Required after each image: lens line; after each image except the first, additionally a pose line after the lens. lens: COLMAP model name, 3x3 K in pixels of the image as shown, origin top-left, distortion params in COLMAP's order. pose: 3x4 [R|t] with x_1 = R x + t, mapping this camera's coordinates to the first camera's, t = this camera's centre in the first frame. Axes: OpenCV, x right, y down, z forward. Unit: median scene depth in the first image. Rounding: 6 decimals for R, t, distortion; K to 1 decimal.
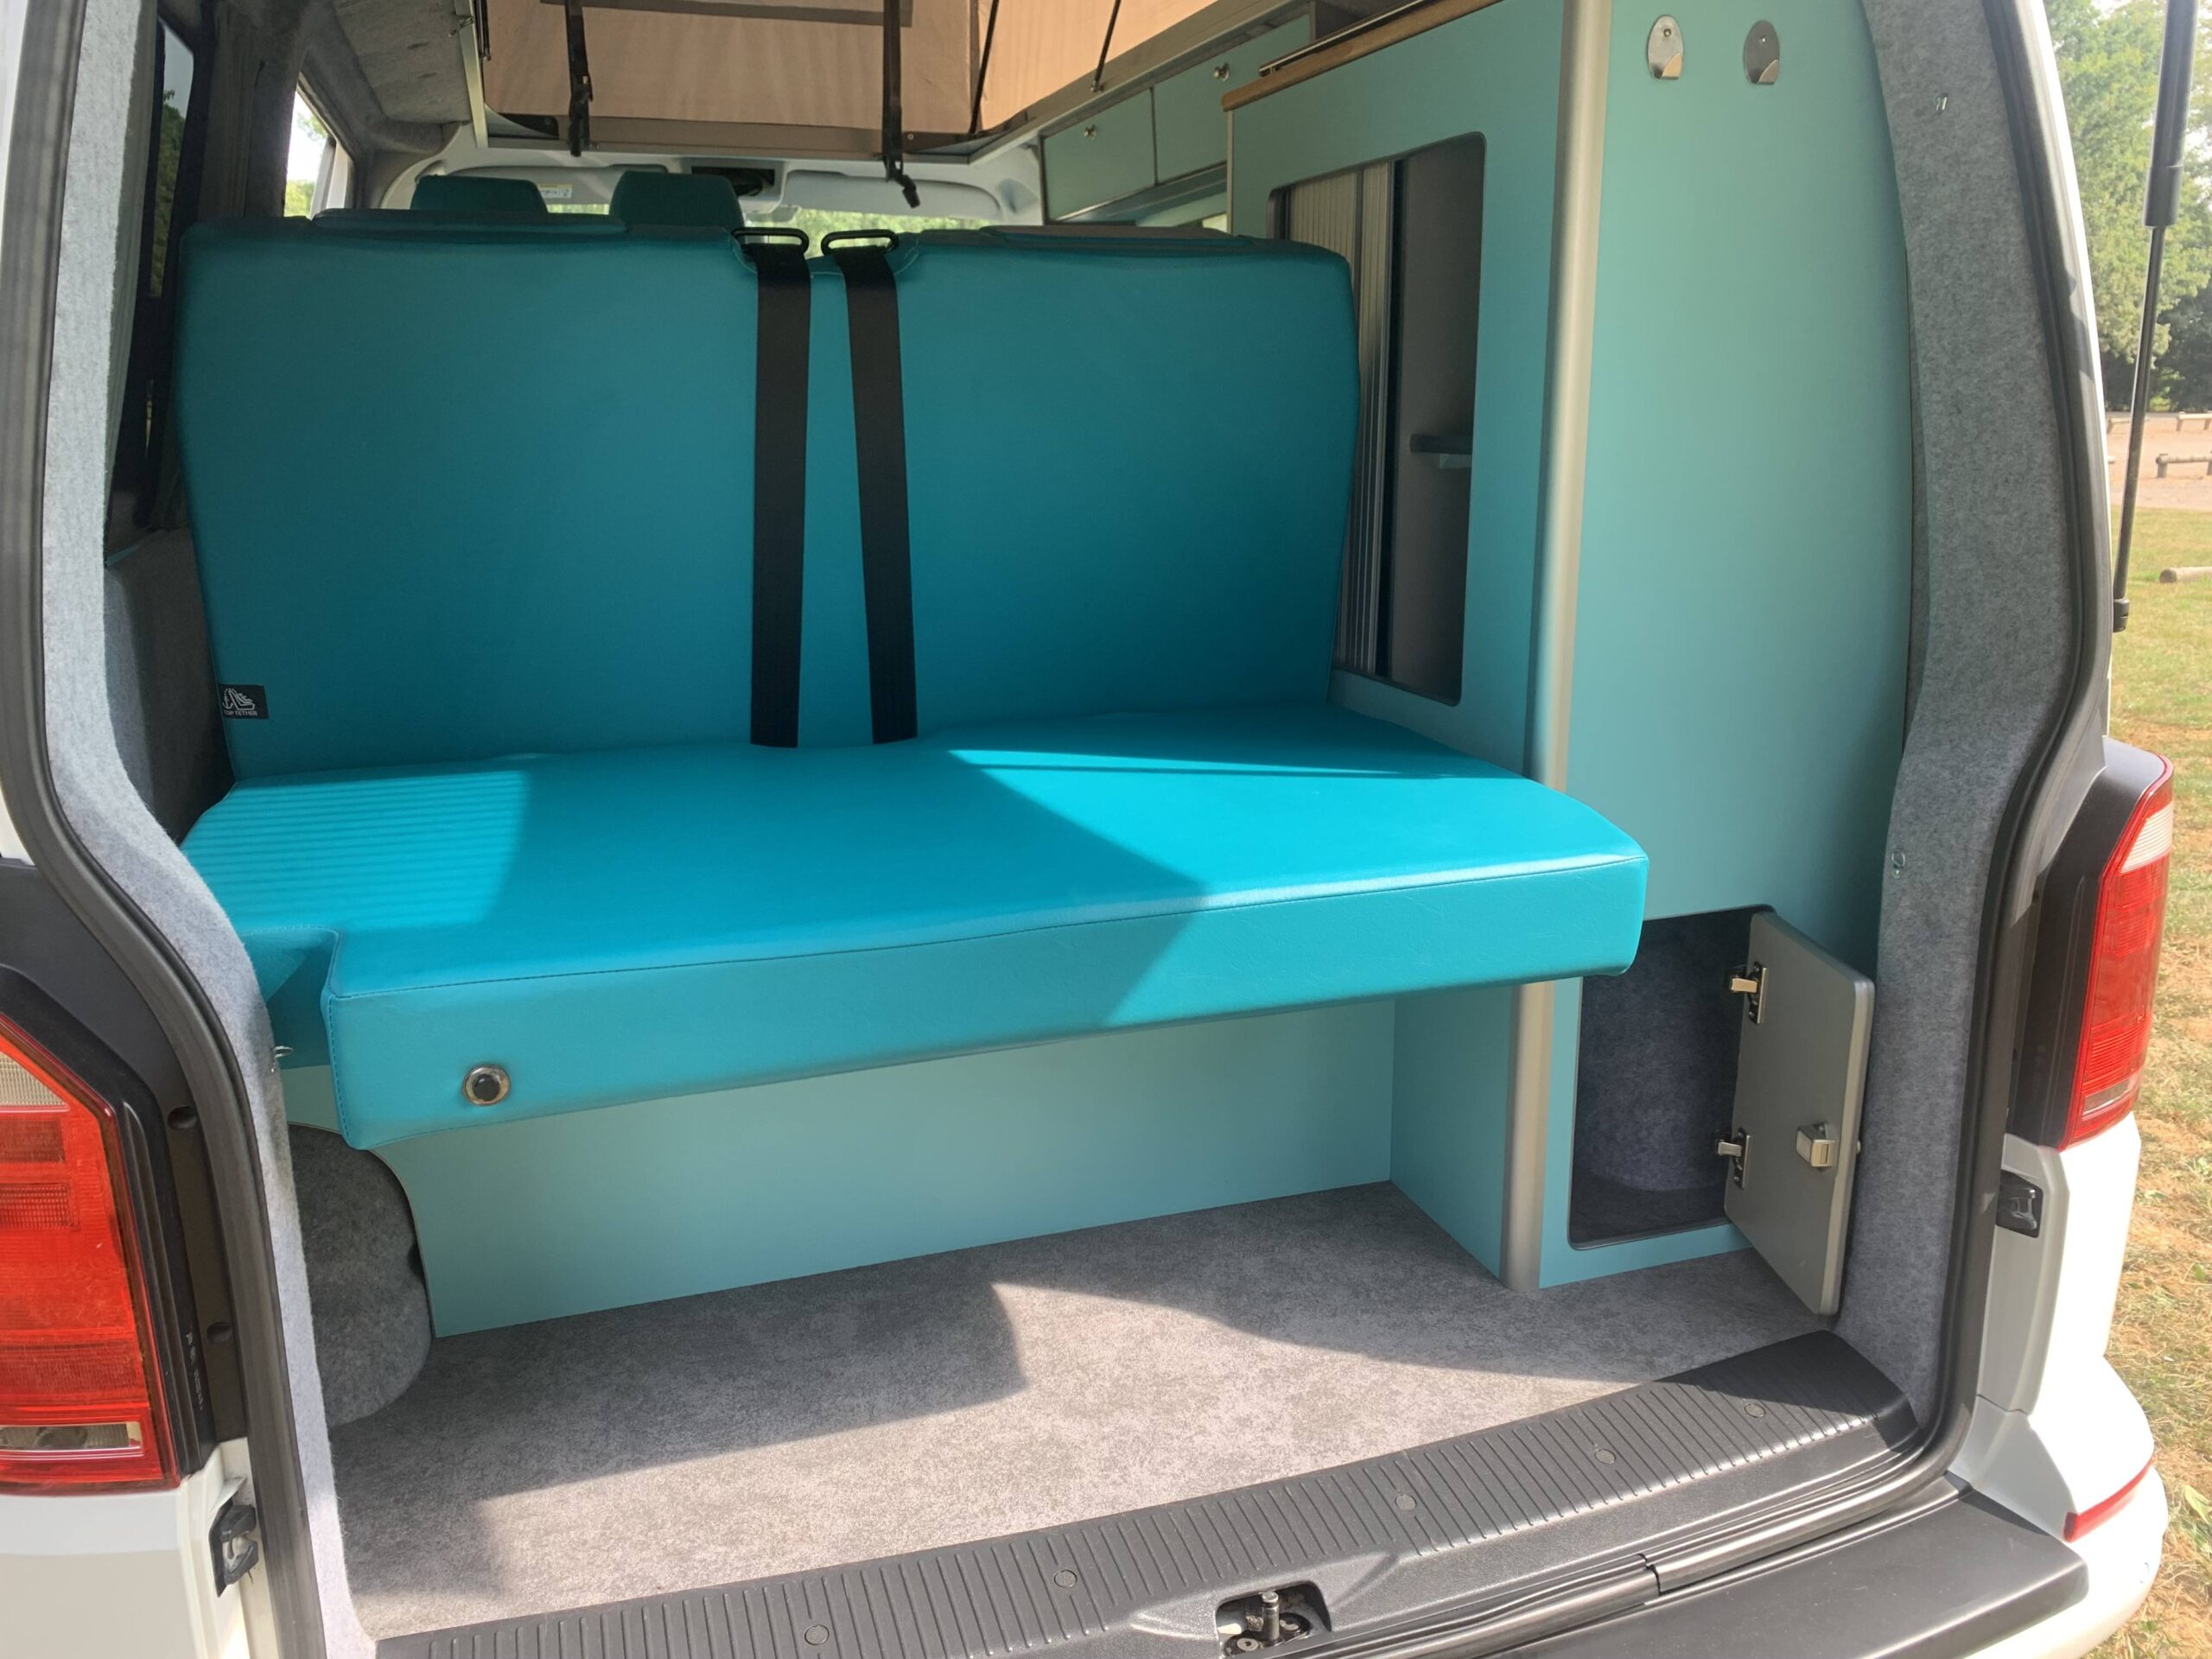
lens RADIAL K [[1703.9, 0, 1105.9], [0, 1703.9, 779.9], [0, 0, 1]] dist [0.019739, -0.011145]
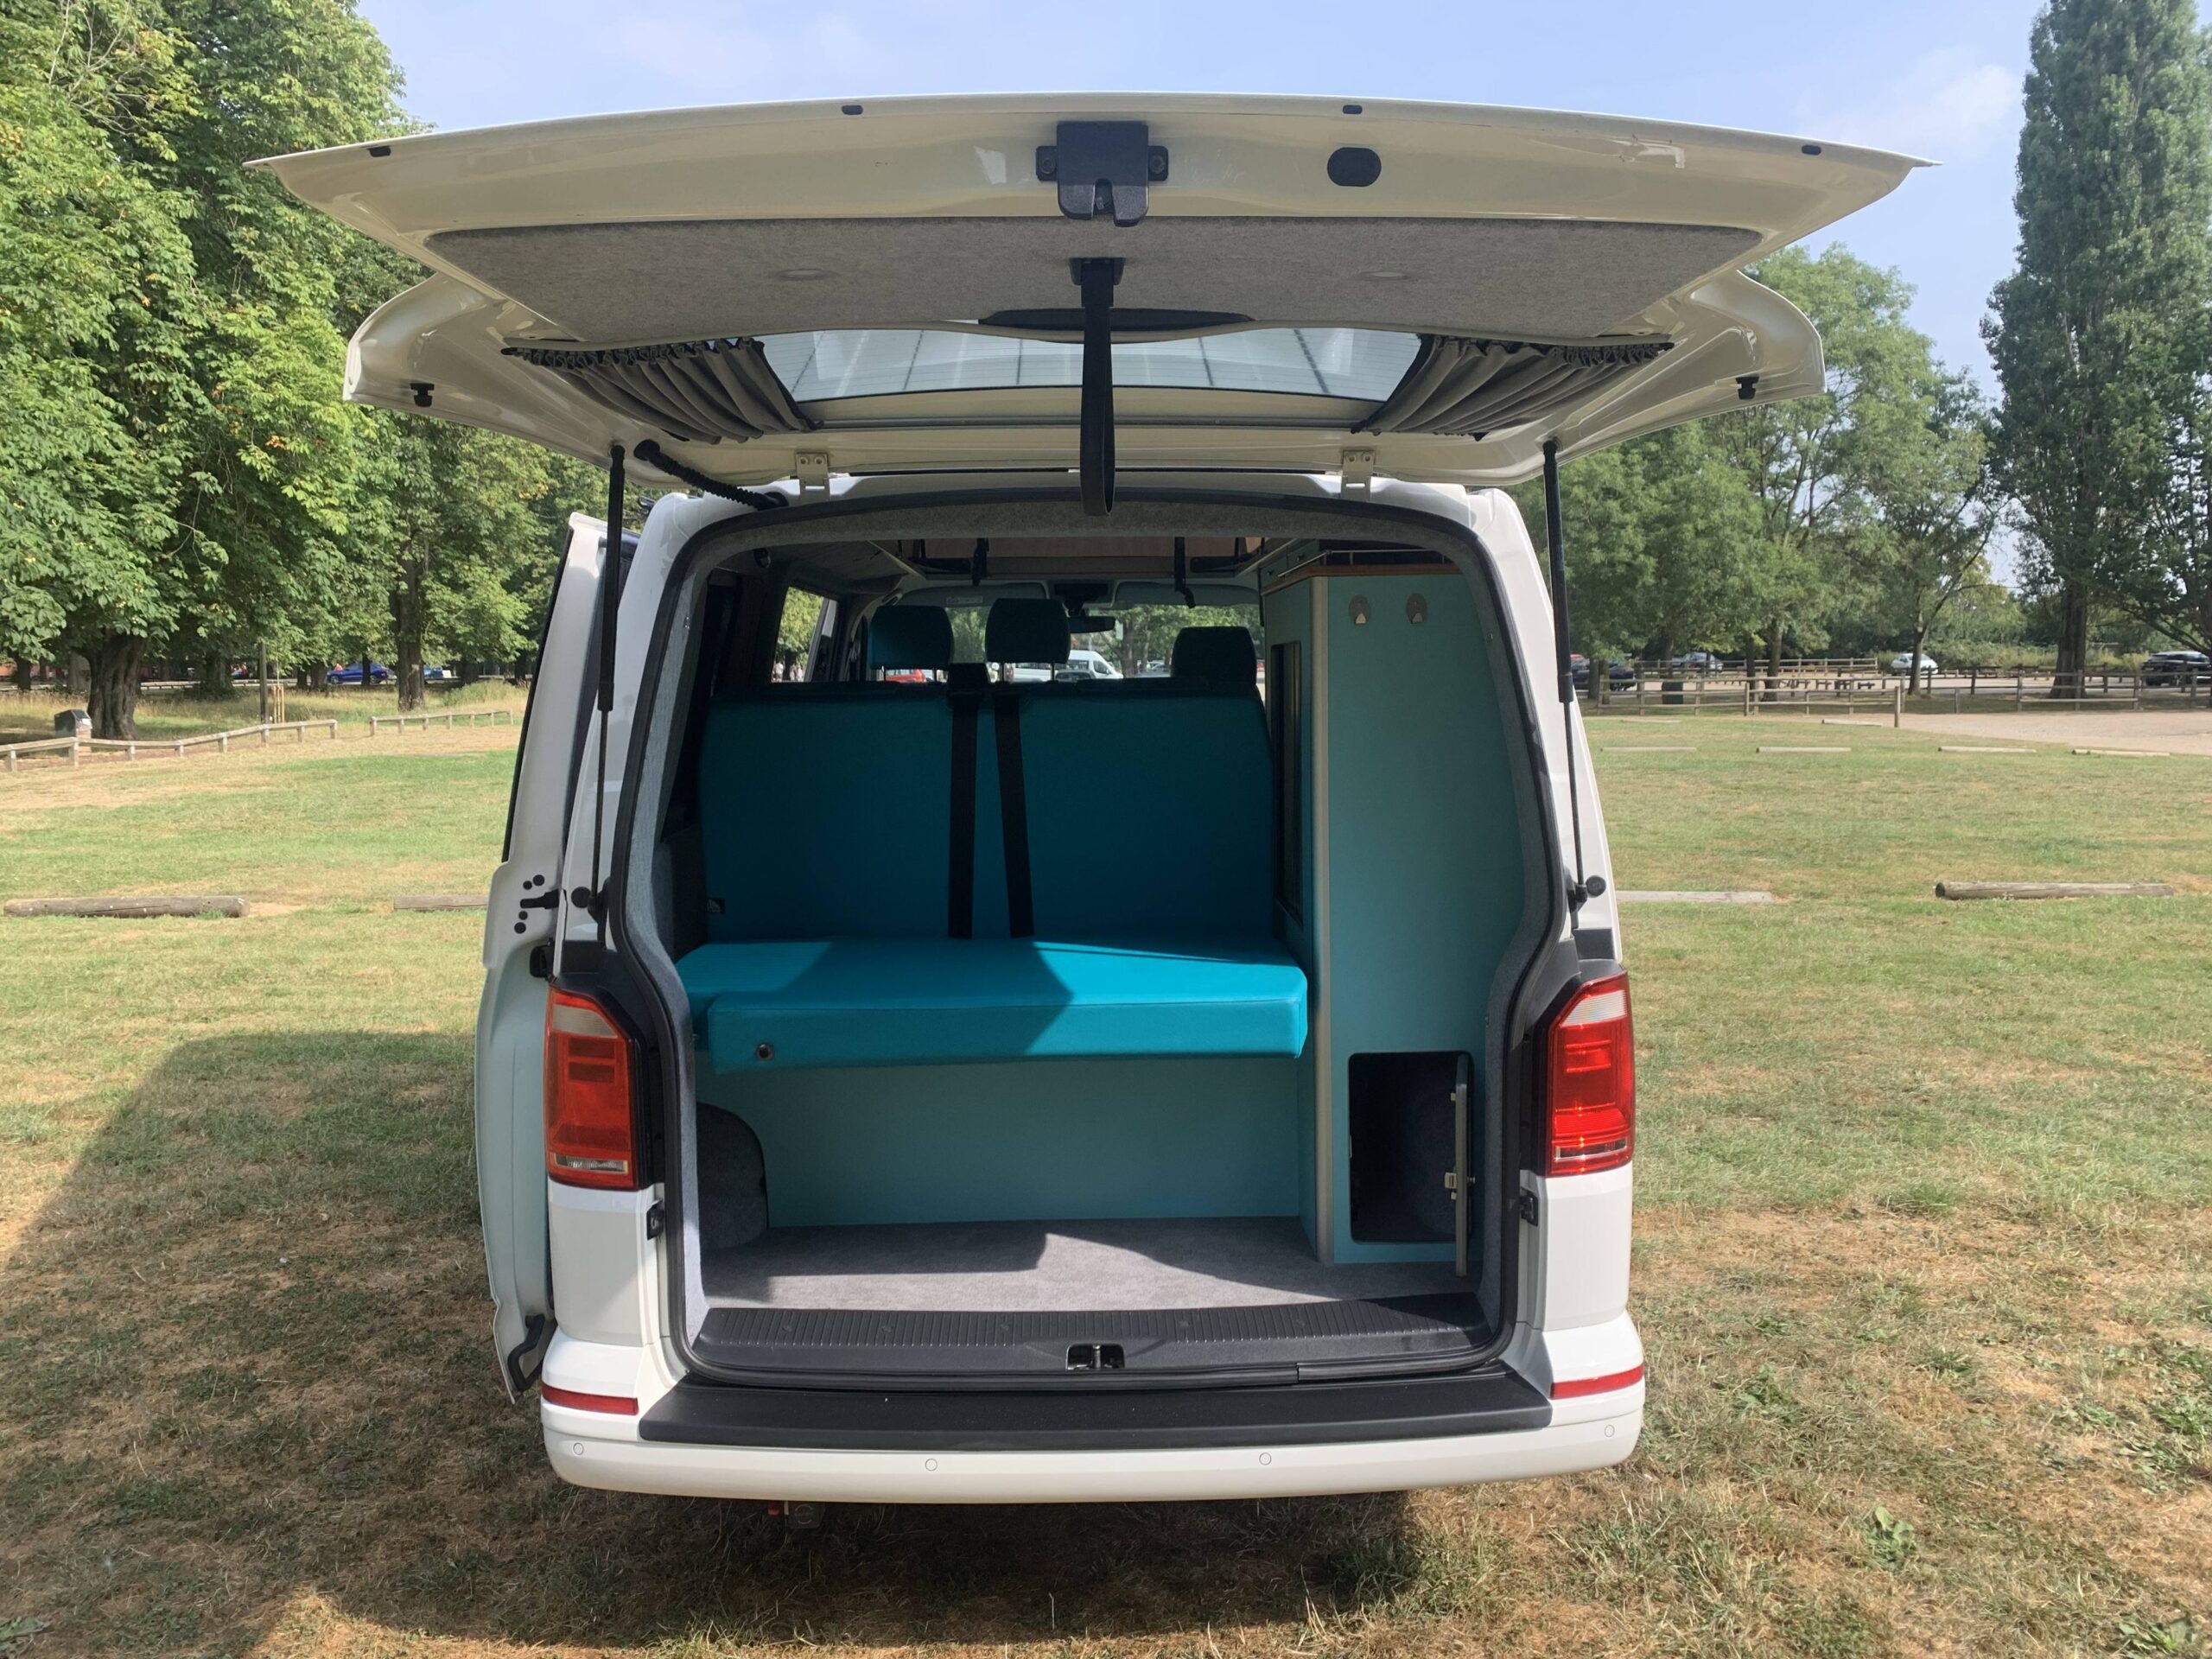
lens RADIAL K [[1703.9, 0, 1105.9], [0, 1703.9, 779.9], [0, 0, 1]] dist [0.019739, -0.011145]
pose [[0.951754, 0.015729, -0.306458, 0.658626], [-0.064464, 0.986648, -0.149565, 0.097767], [0.300014, 0.162105, 0.940061, -0.948523]]
